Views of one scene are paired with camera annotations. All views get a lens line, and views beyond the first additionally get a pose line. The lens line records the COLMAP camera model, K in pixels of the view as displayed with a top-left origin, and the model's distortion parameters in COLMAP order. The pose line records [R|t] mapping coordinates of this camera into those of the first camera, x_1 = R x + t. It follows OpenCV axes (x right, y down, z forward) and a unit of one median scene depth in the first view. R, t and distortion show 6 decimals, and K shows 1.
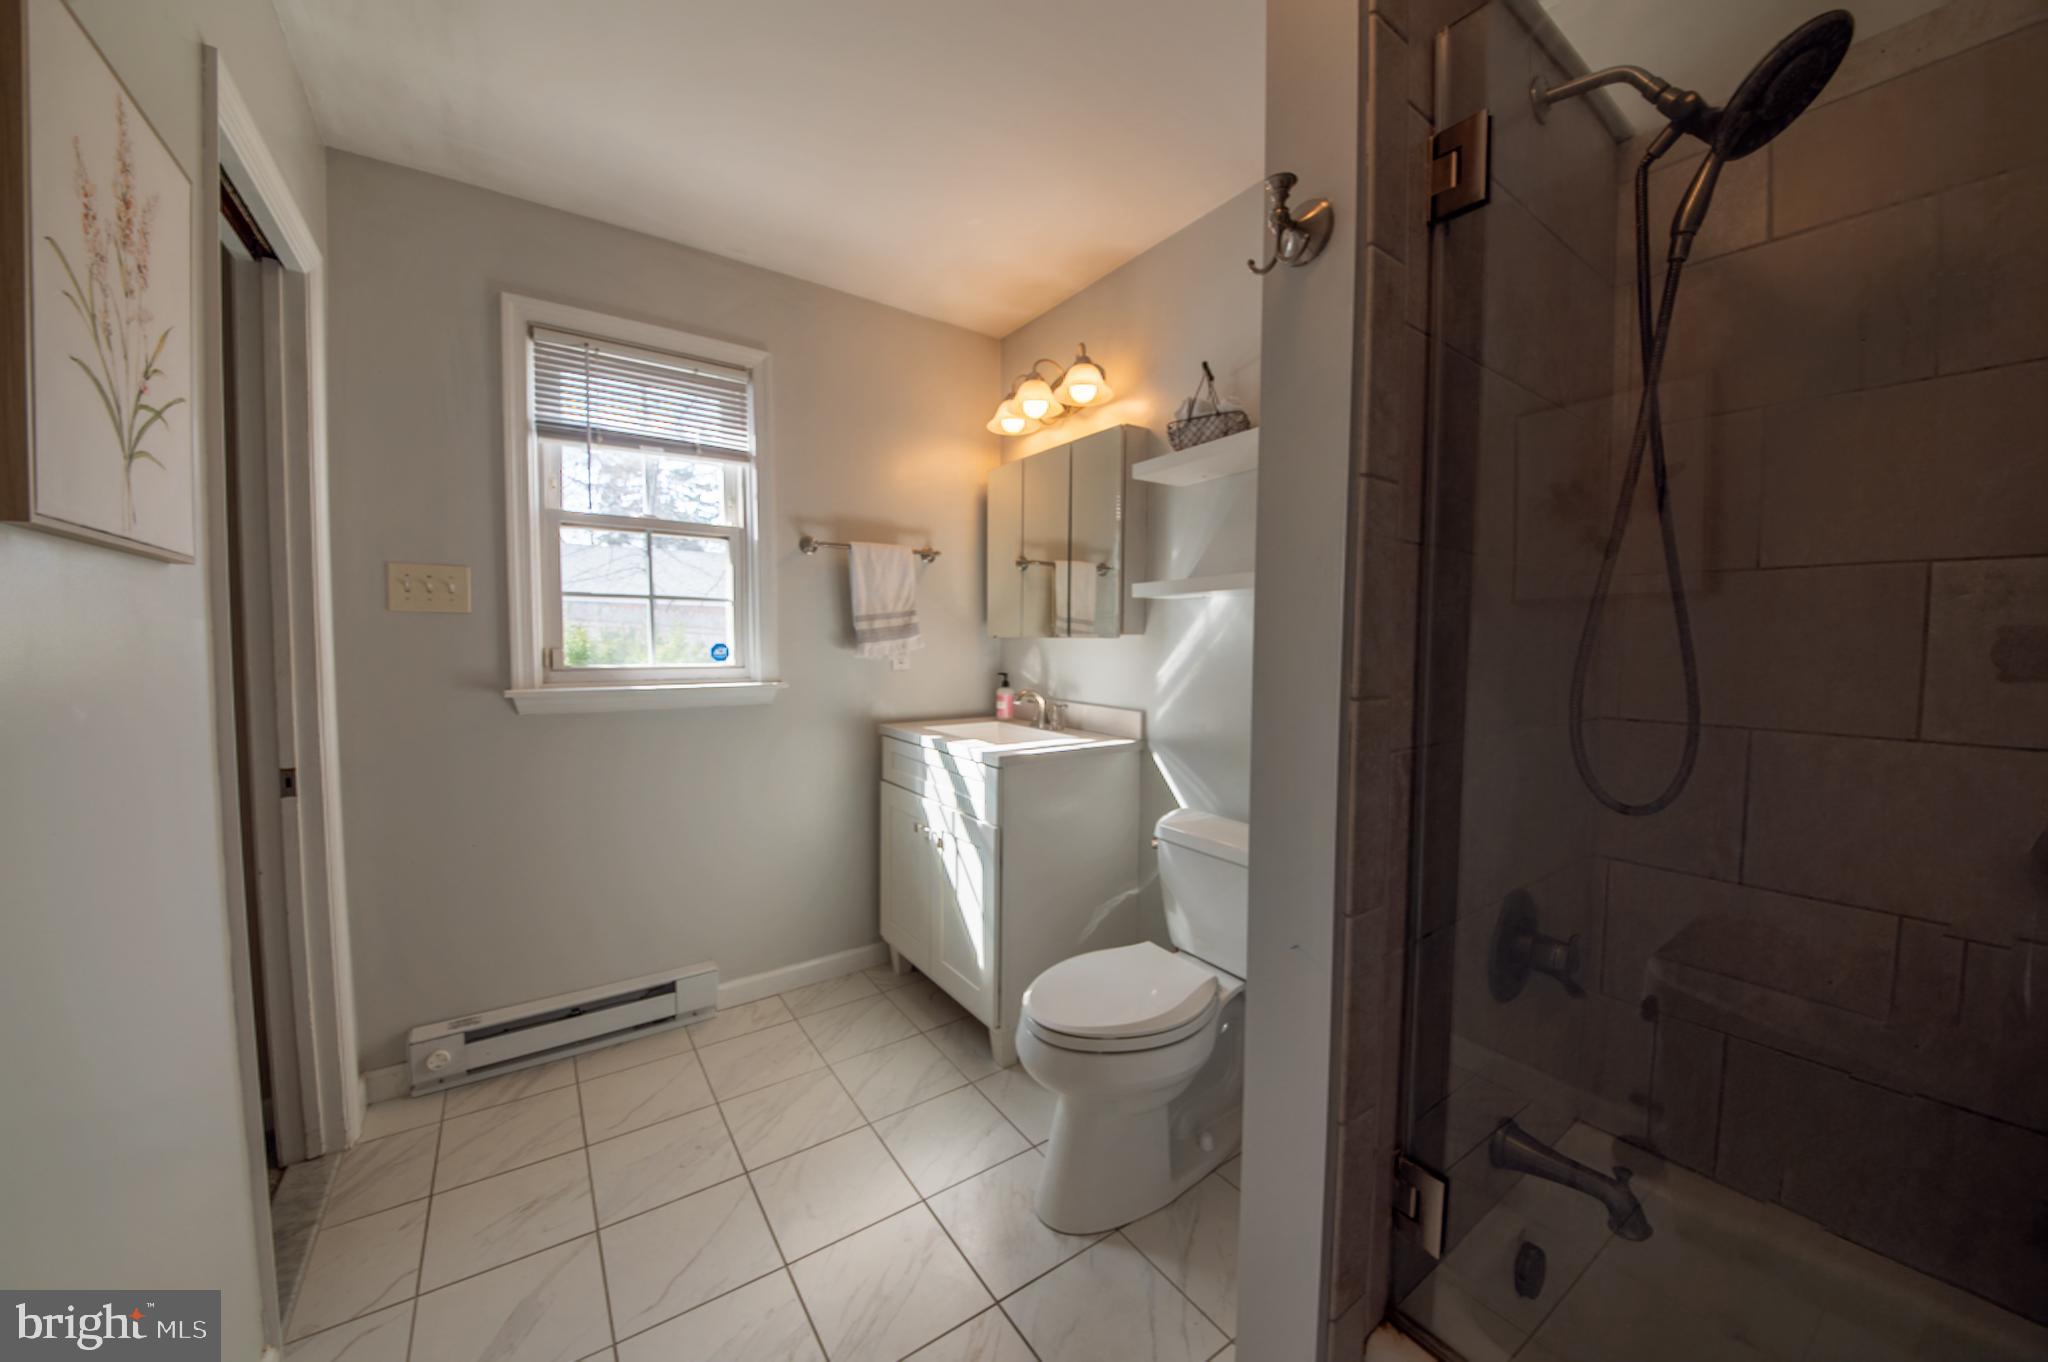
lens RADIAL K [[718.4, 0, 1010.1], [0, 718.4, 674.3], [0, 0, 1]] dist [-0.015867, -0.003665]
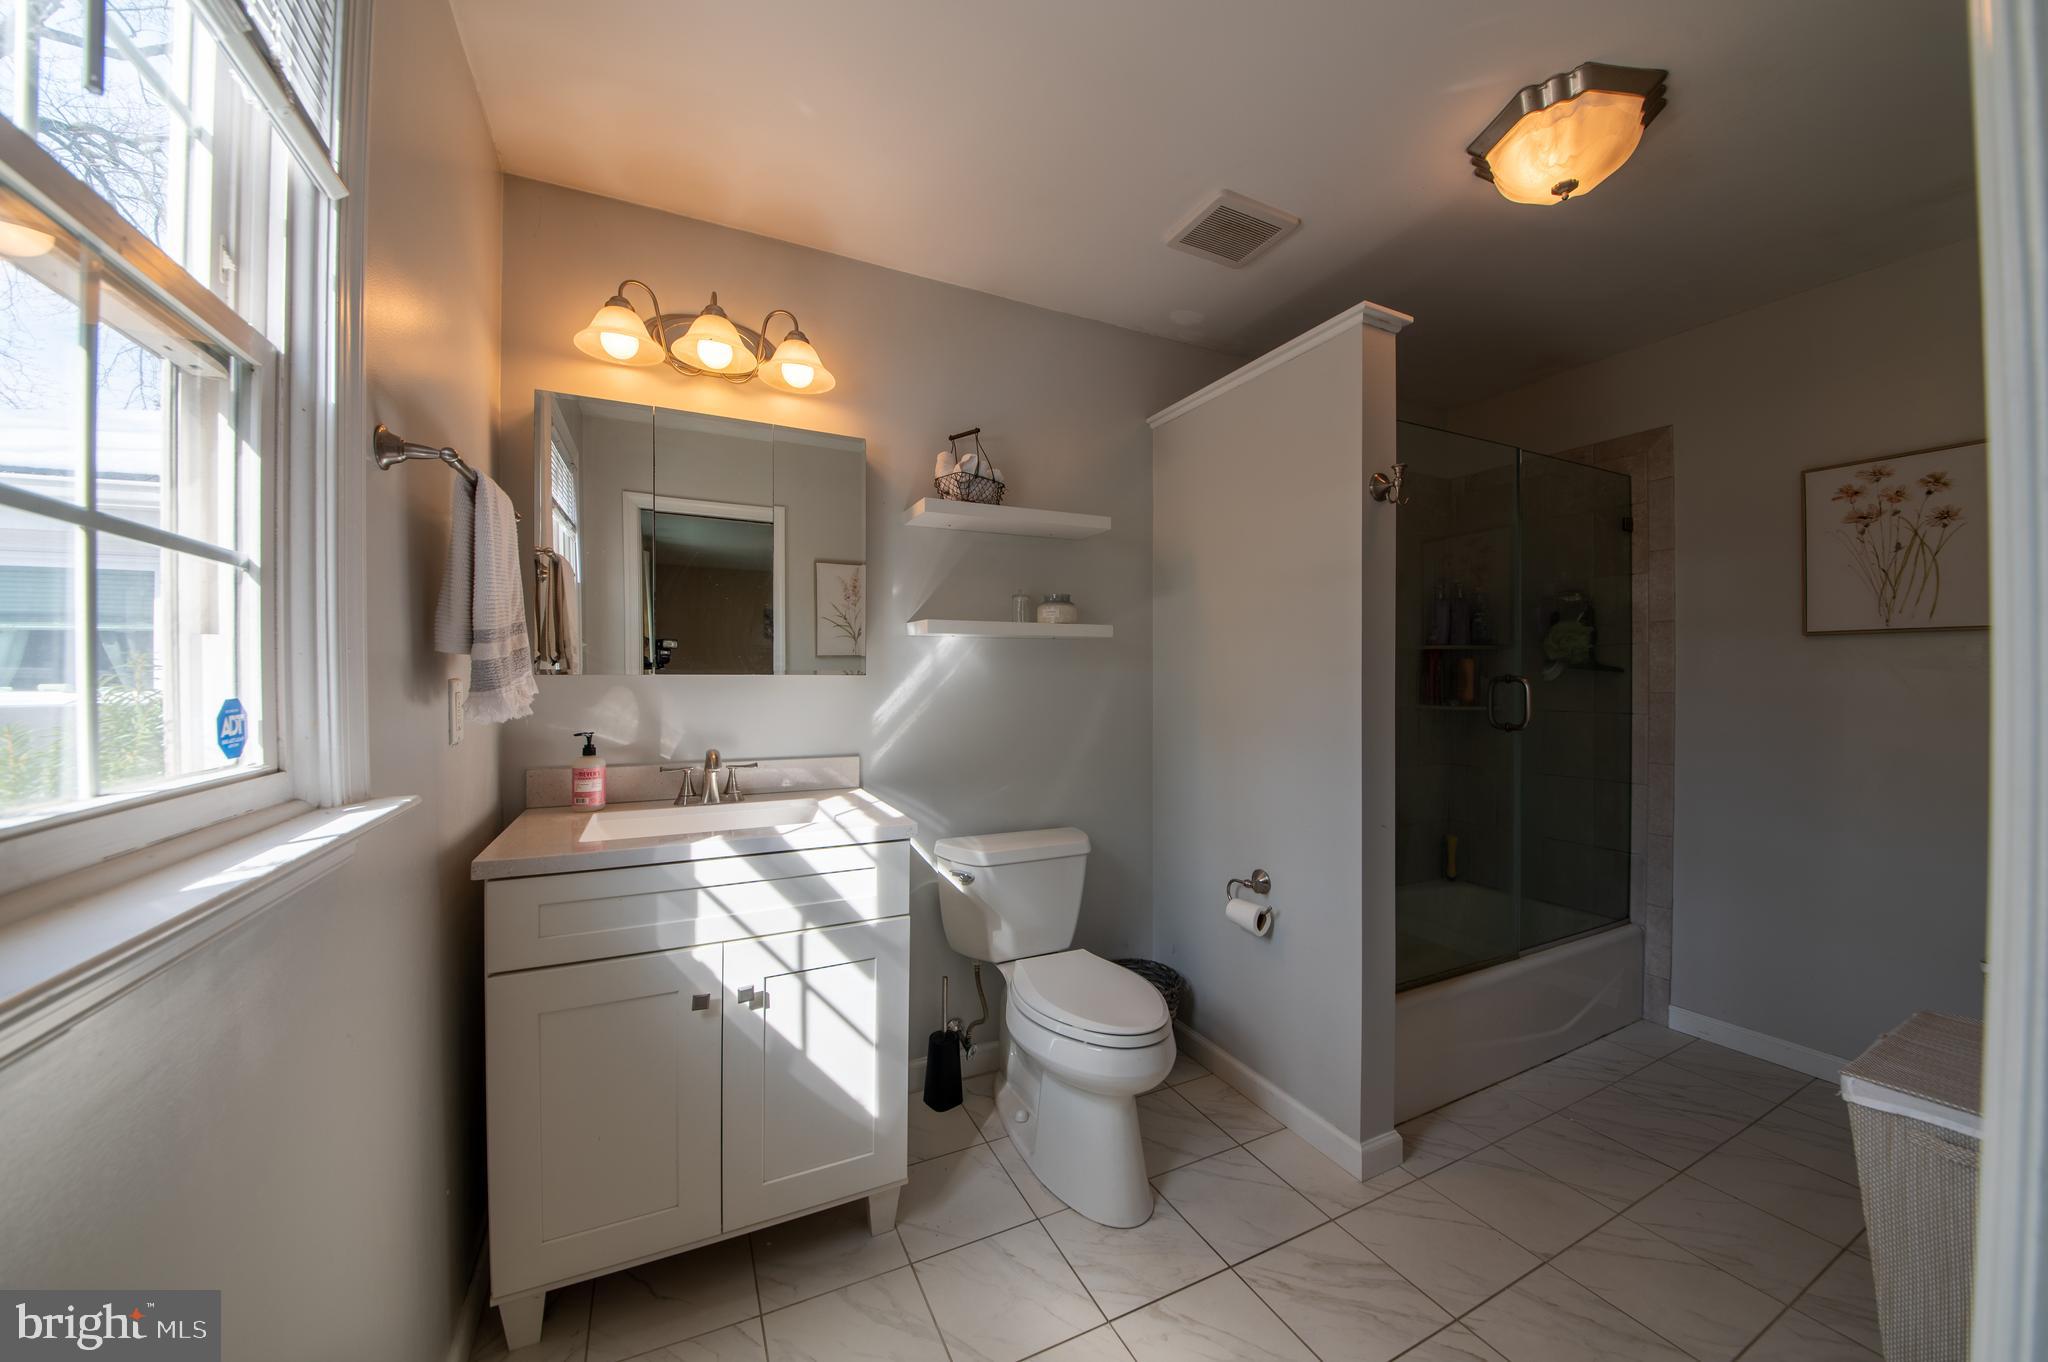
lens RADIAL K [[718.4, 0, 1022.0], [0, 718.4, 673.1], [0, 0, 1]] dist [-0.015867, -0.003665]
pose [[0.139887, -0.003296, 0.990162, -0.707098], [0.045307, 0.998968, -0.003076, -0.042660], [-0.989130, 0.045291, 0.139892, 0.679345]]
